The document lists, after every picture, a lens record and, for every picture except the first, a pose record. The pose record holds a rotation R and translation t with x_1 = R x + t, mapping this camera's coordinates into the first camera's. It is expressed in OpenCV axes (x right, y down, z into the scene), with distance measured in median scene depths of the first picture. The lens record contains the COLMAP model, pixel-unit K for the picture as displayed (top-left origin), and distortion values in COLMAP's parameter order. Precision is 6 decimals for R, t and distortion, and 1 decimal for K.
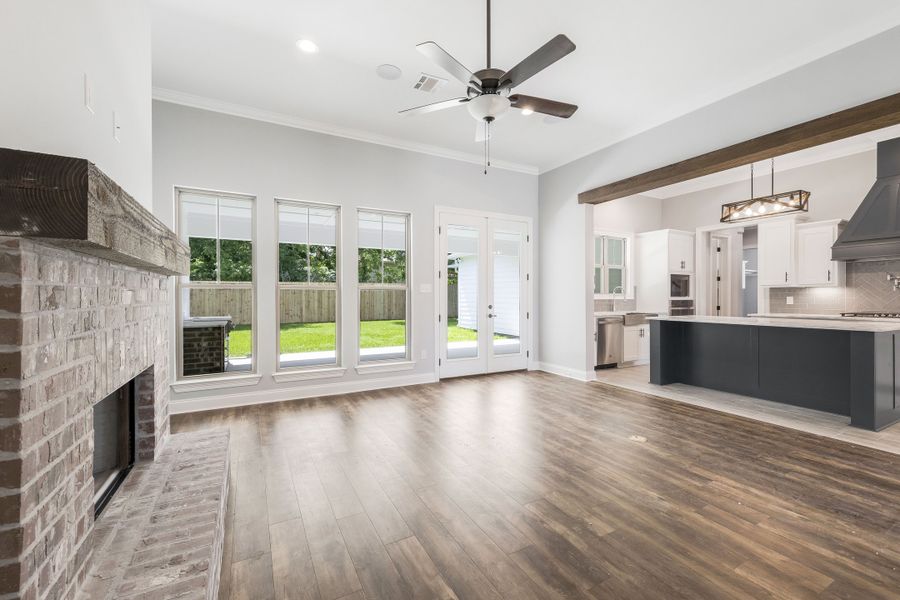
lens RADIAL K [[375.8, 0, 447.8], [0, 375.8, 297.8], [0, 0, 1]] dist [0.004788, 0.000090]
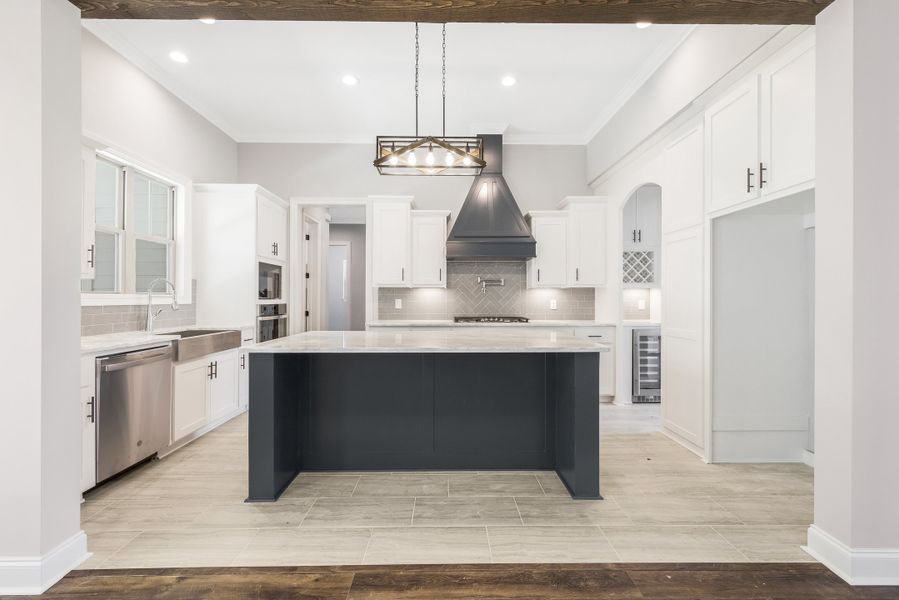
lens RADIAL K [[375.4, 0, 447.3], [0, 375.4, 297.8], [0, 0, 1]] dist [0.004788, 0.000090]
pose [[0.460051, 0.002294, 0.887890, 0.206496], [0.003021, 0.999987, -0.004149, -0.001676], [-0.887887, 0.004591, 0.460038, 0.478372]]
